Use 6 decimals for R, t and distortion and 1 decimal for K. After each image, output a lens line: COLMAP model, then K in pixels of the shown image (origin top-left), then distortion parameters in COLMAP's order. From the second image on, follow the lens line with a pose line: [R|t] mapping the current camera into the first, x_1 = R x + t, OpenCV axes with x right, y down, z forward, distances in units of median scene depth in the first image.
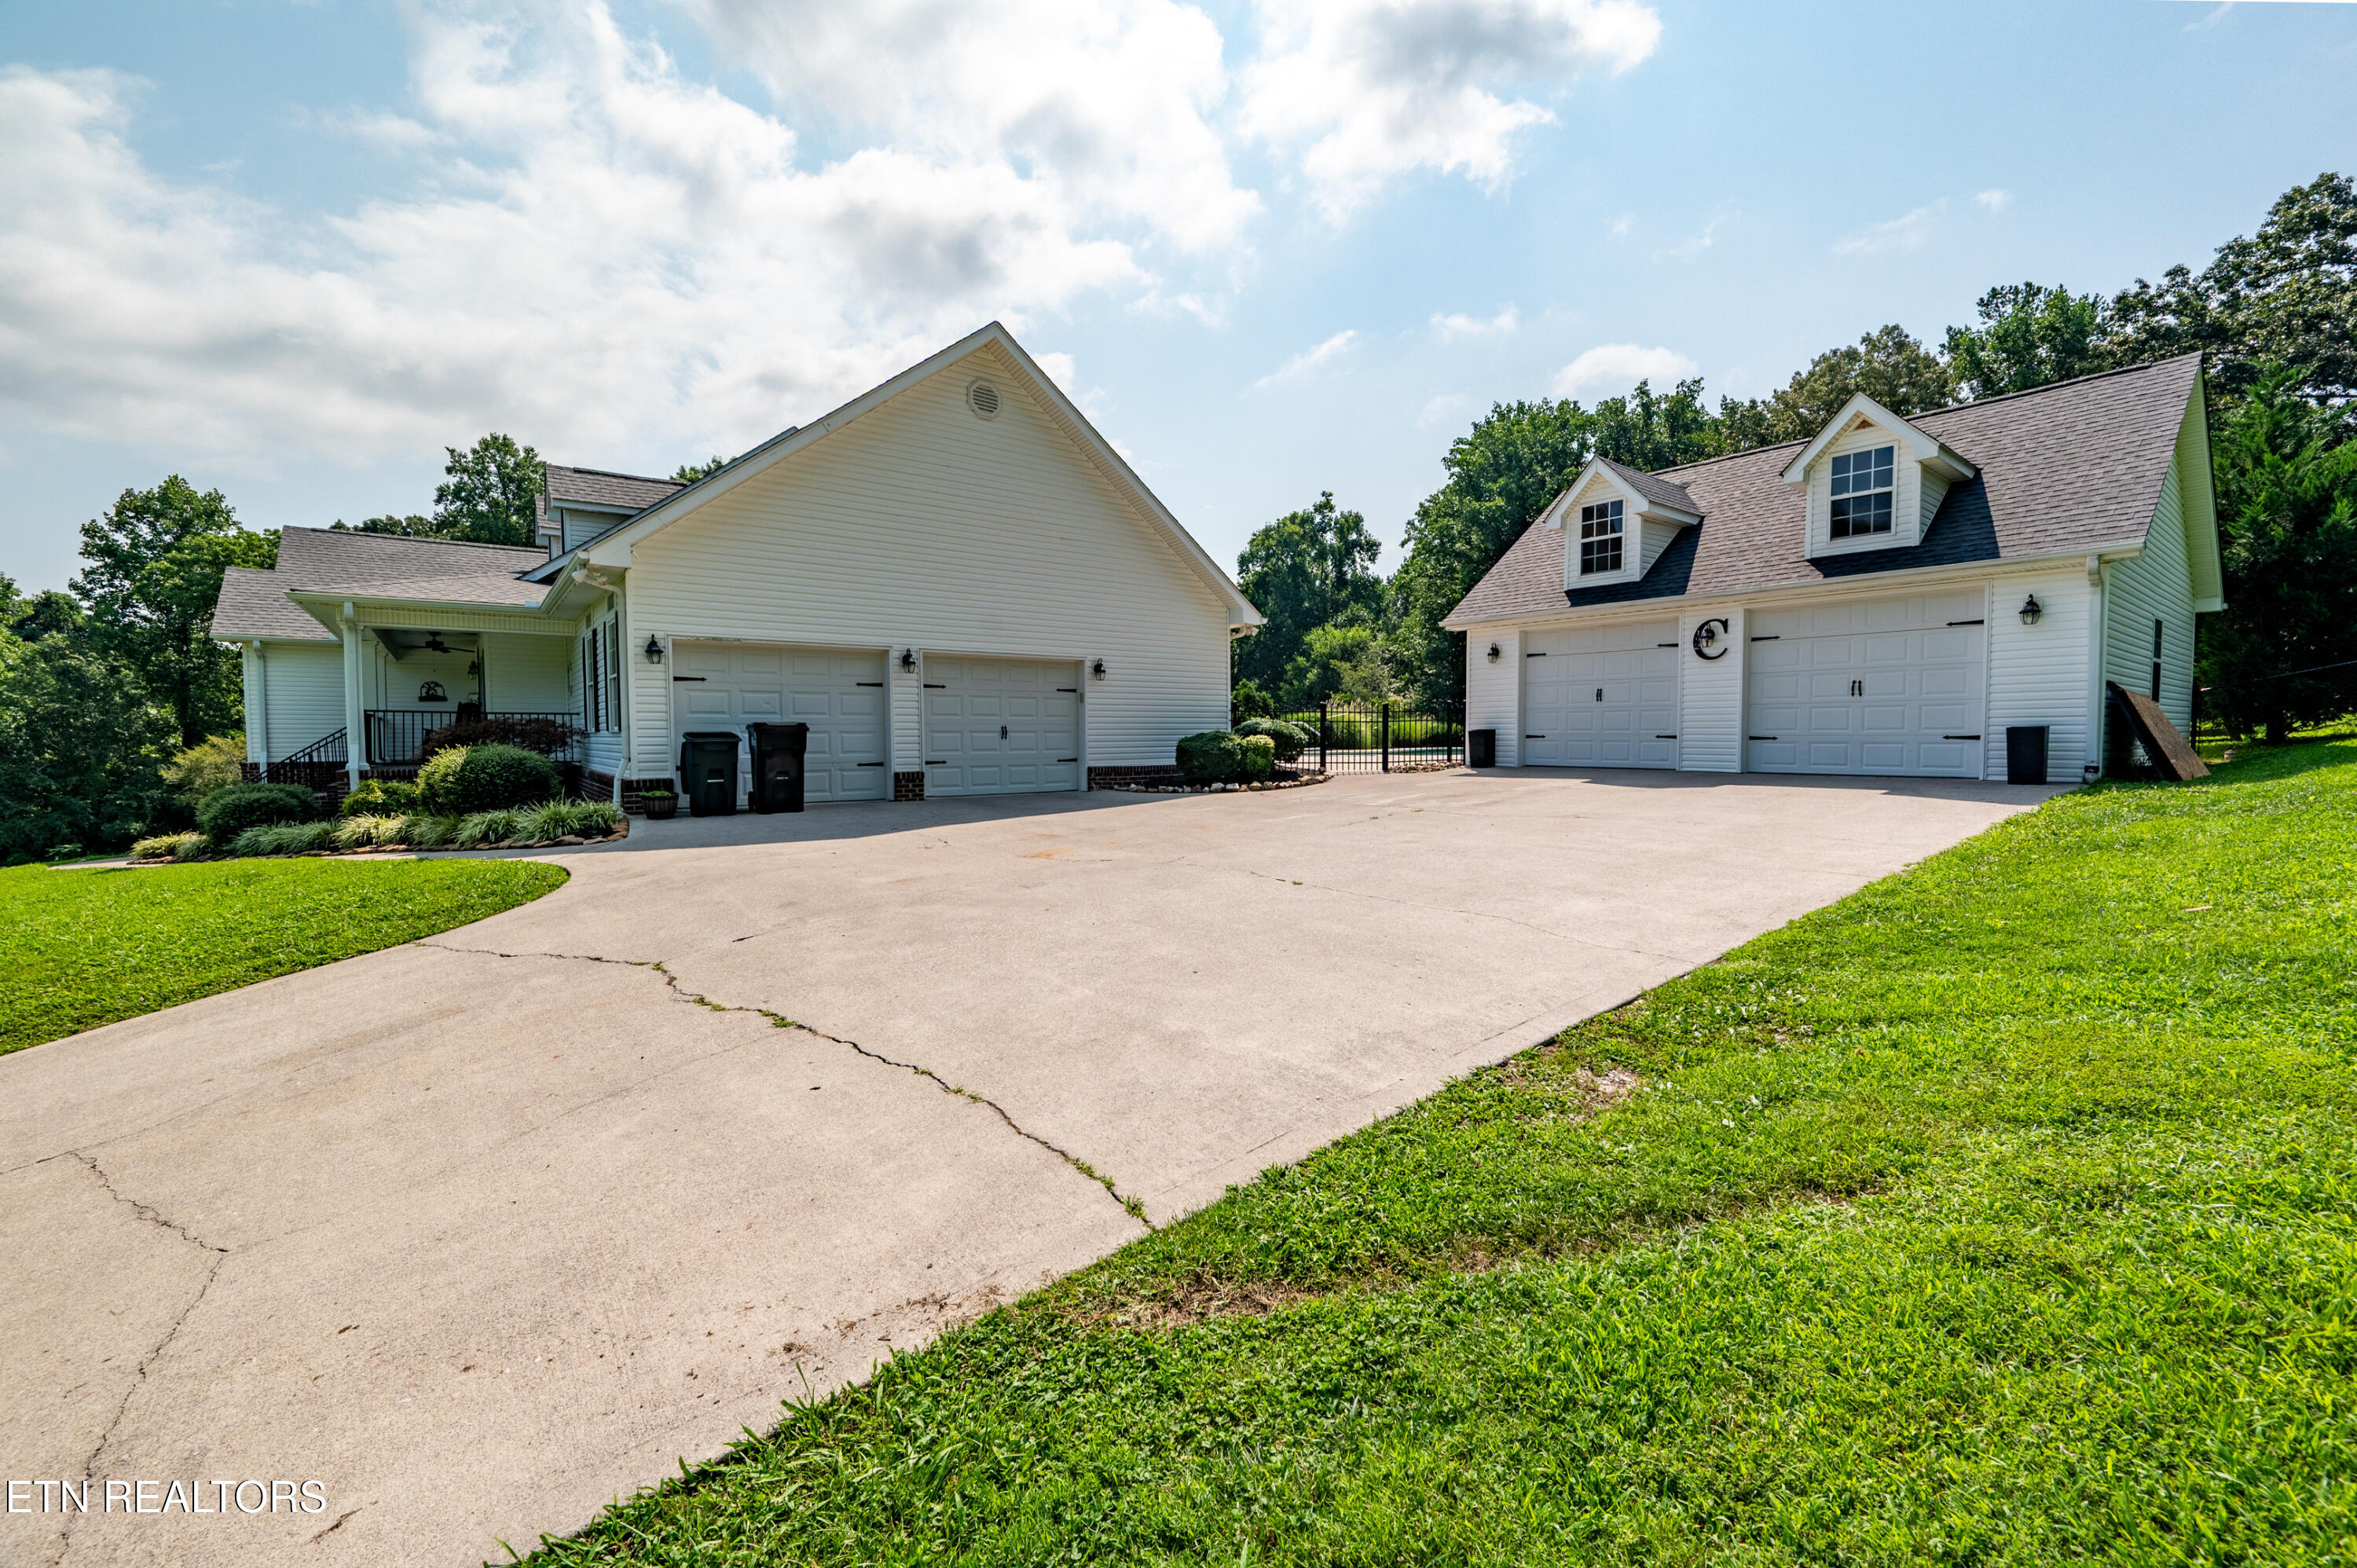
lens RADIAL K [[953.0, 0, 1189.5], [0, 953.0, 787.5], [0, 0, 1]] dist [-0.004673, -0.000565]
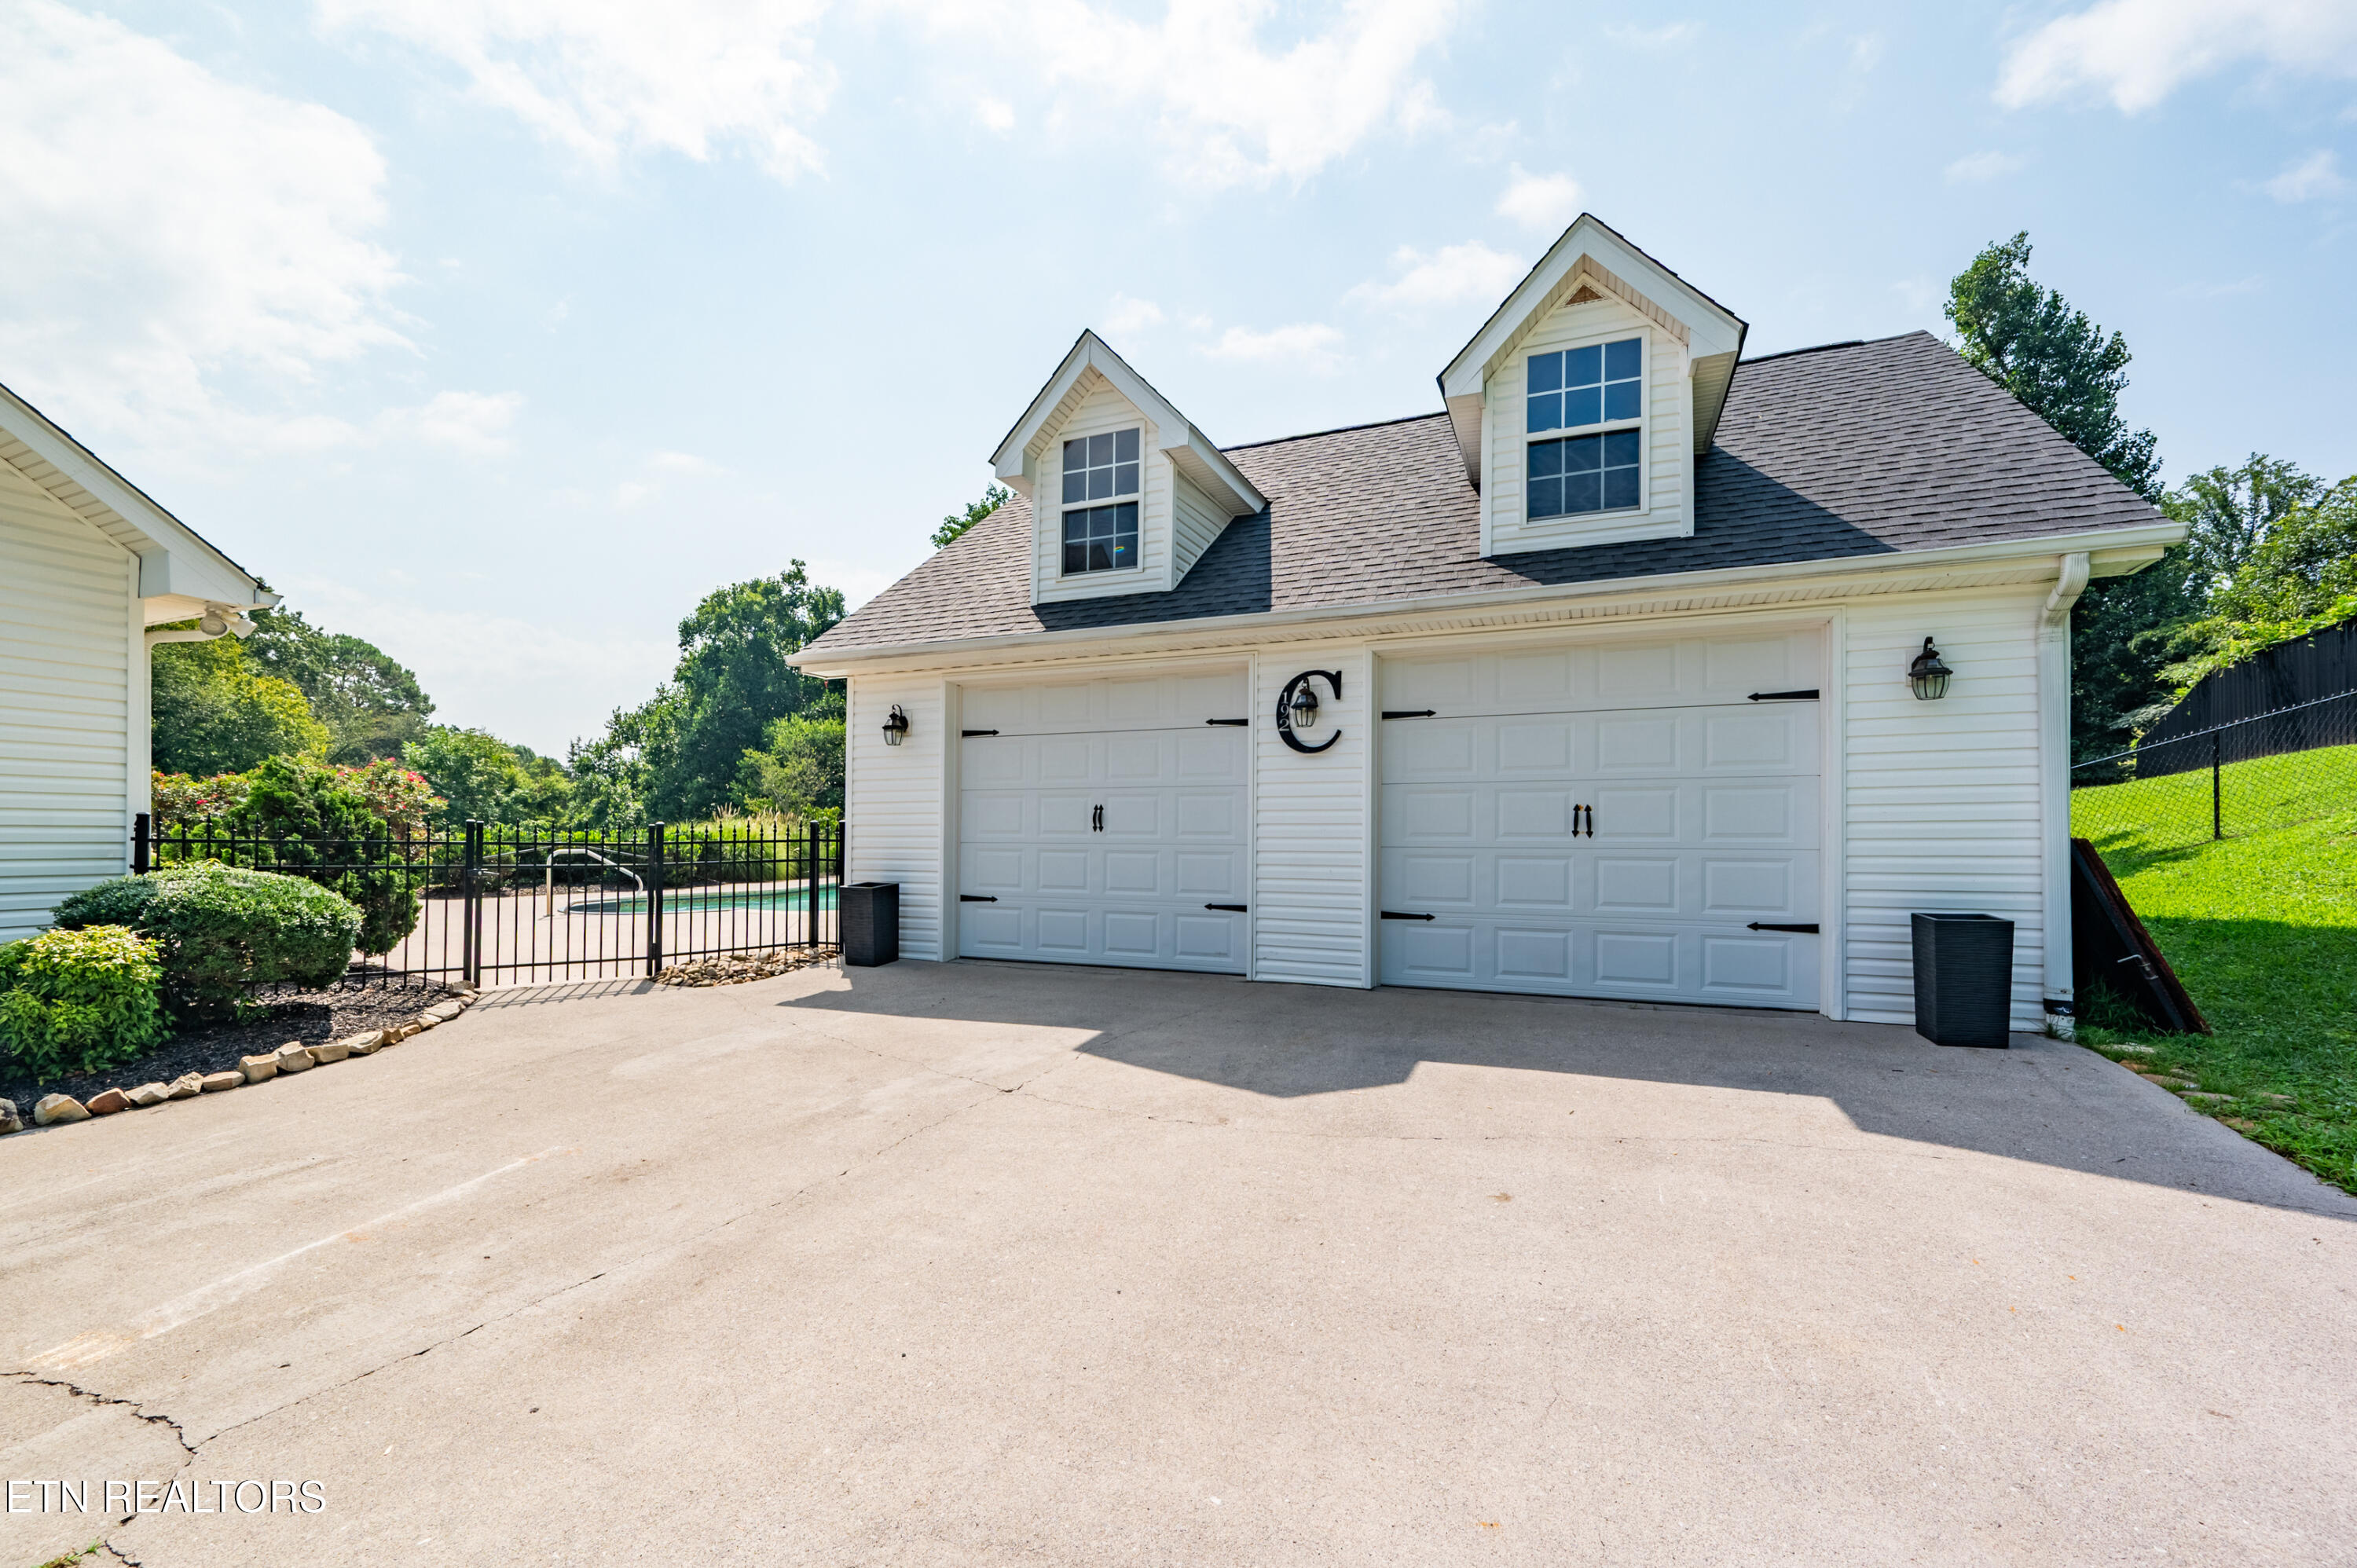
lens RADIAL K [[953.0, 0, 1182.0], [0, 953.0, 805.1], [0, 0, 1]] dist [-0.004673, -0.000565]
pose [[0.881024, 0.027141, 0.472293, 0.238140], [0.017284, 0.995840, -0.089470, -0.059660], [-0.472756, 0.086988, 0.876889, 0.552911]]
